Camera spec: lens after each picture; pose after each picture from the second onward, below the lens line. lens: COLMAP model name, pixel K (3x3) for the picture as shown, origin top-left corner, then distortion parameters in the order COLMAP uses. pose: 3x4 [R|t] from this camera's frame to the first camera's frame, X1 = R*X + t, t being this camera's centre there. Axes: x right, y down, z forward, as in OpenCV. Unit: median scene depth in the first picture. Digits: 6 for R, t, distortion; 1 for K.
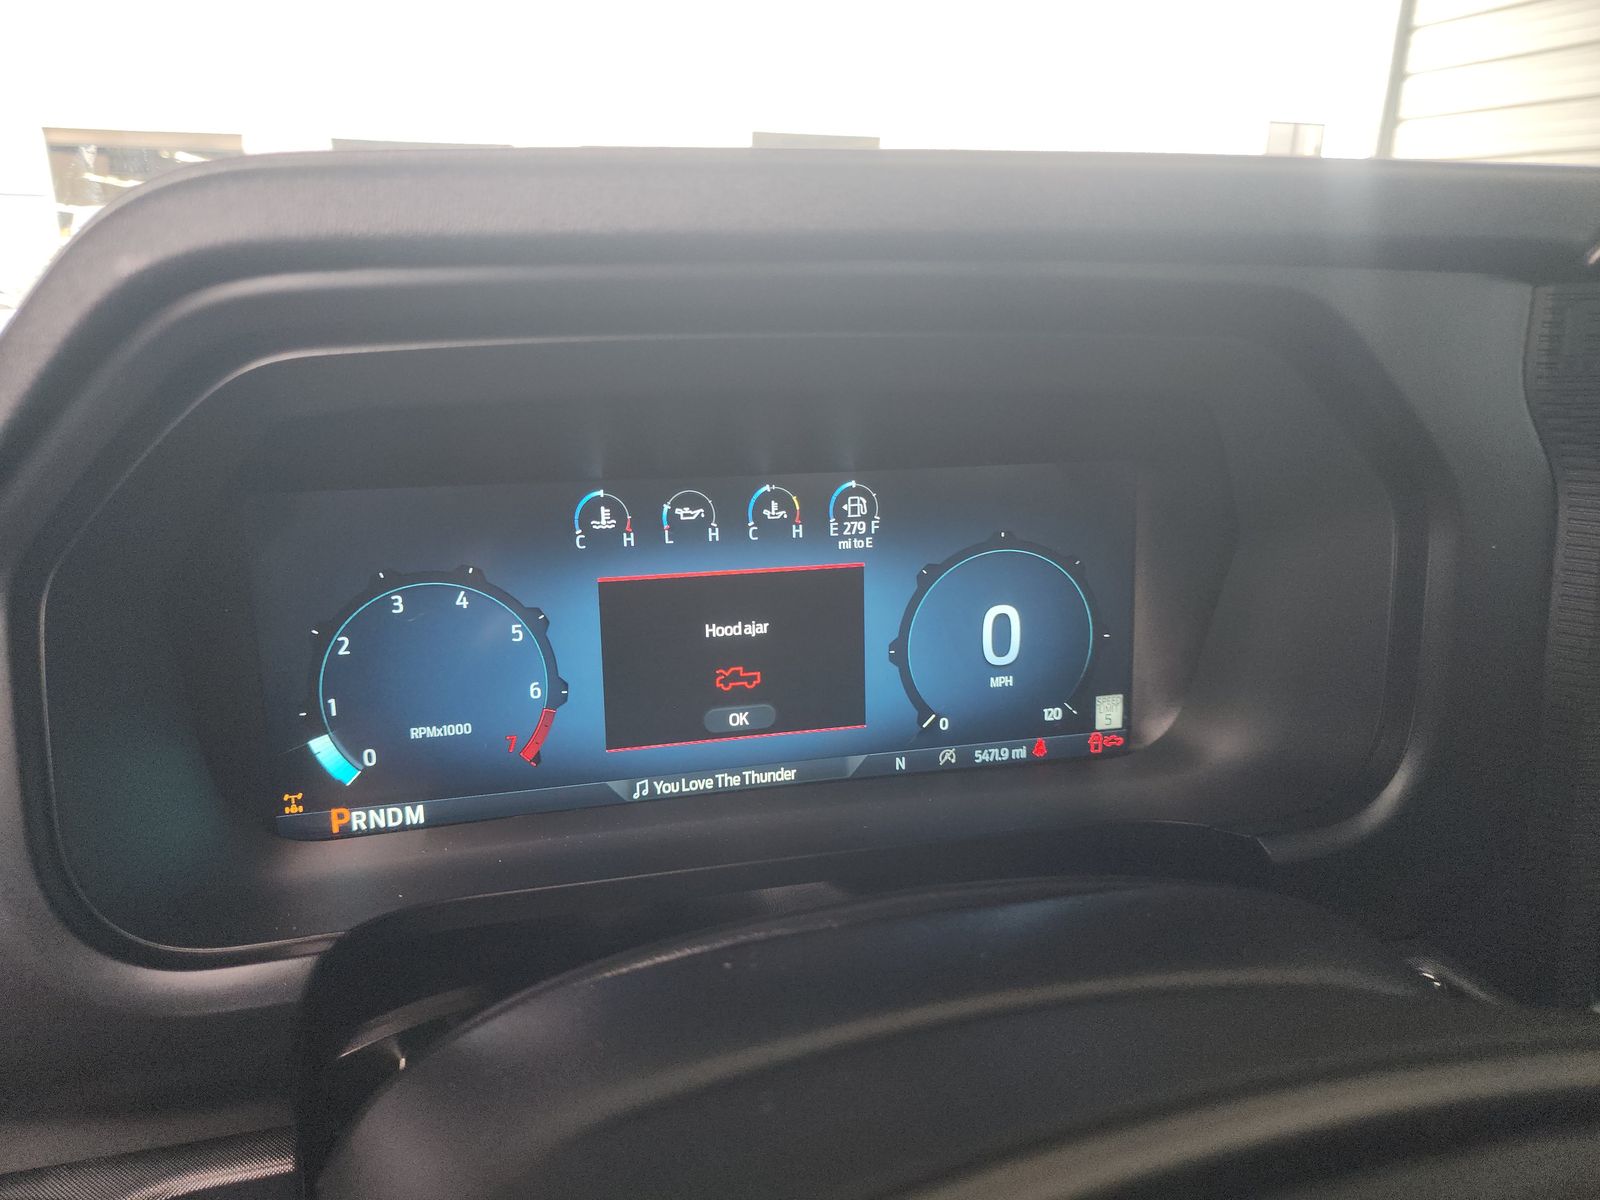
lens RADIAL K [[1082.8, 0, 801.2], [0, 1082.8, 601.7], [0, 0, 1]] dist [0.059340, -0.003290]
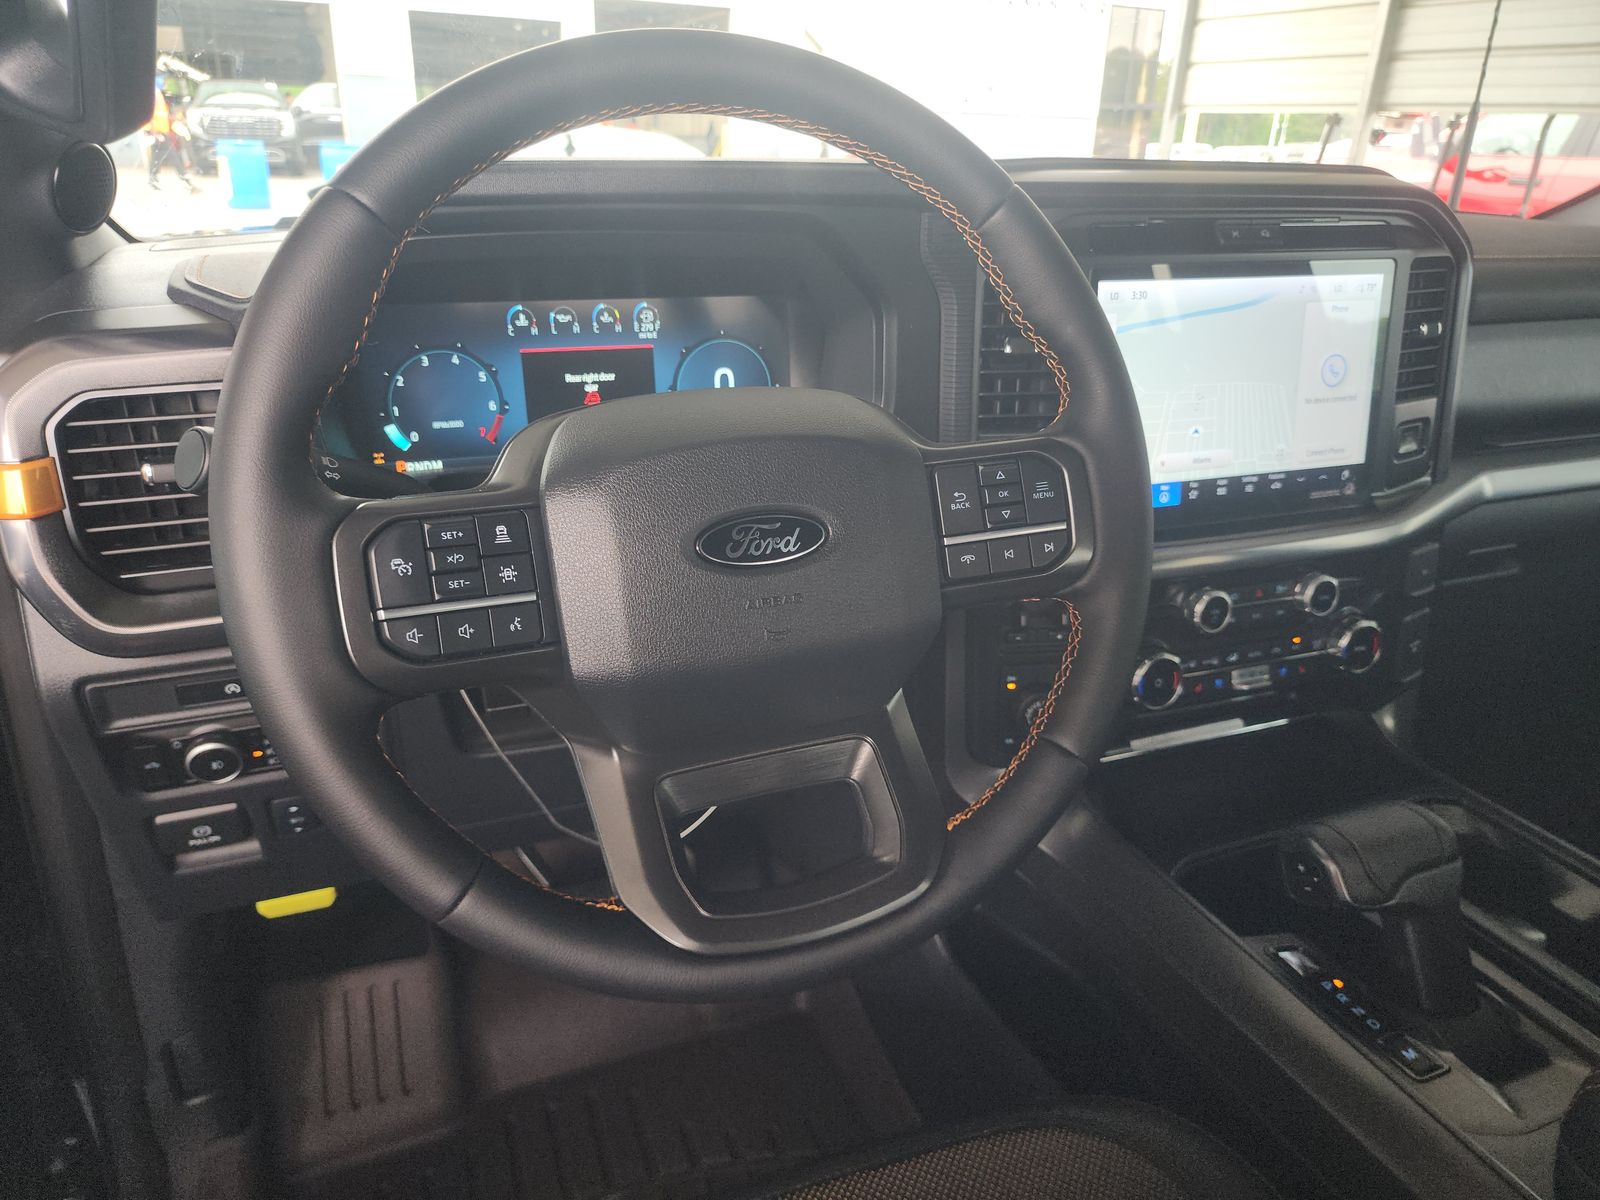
lens RADIAL K [[1082.8, 0, 802.2], [0, 1082.8, 608.0], [0, 0, 1]] dist [0.059340, -0.003290]
pose [[0.983002, -0.032020, 0.180779, -0.052606], [-0.002830, 0.981914, 0.189307, 0.064638], [-0.183571, -0.186600, 0.965133, -1.176198]]
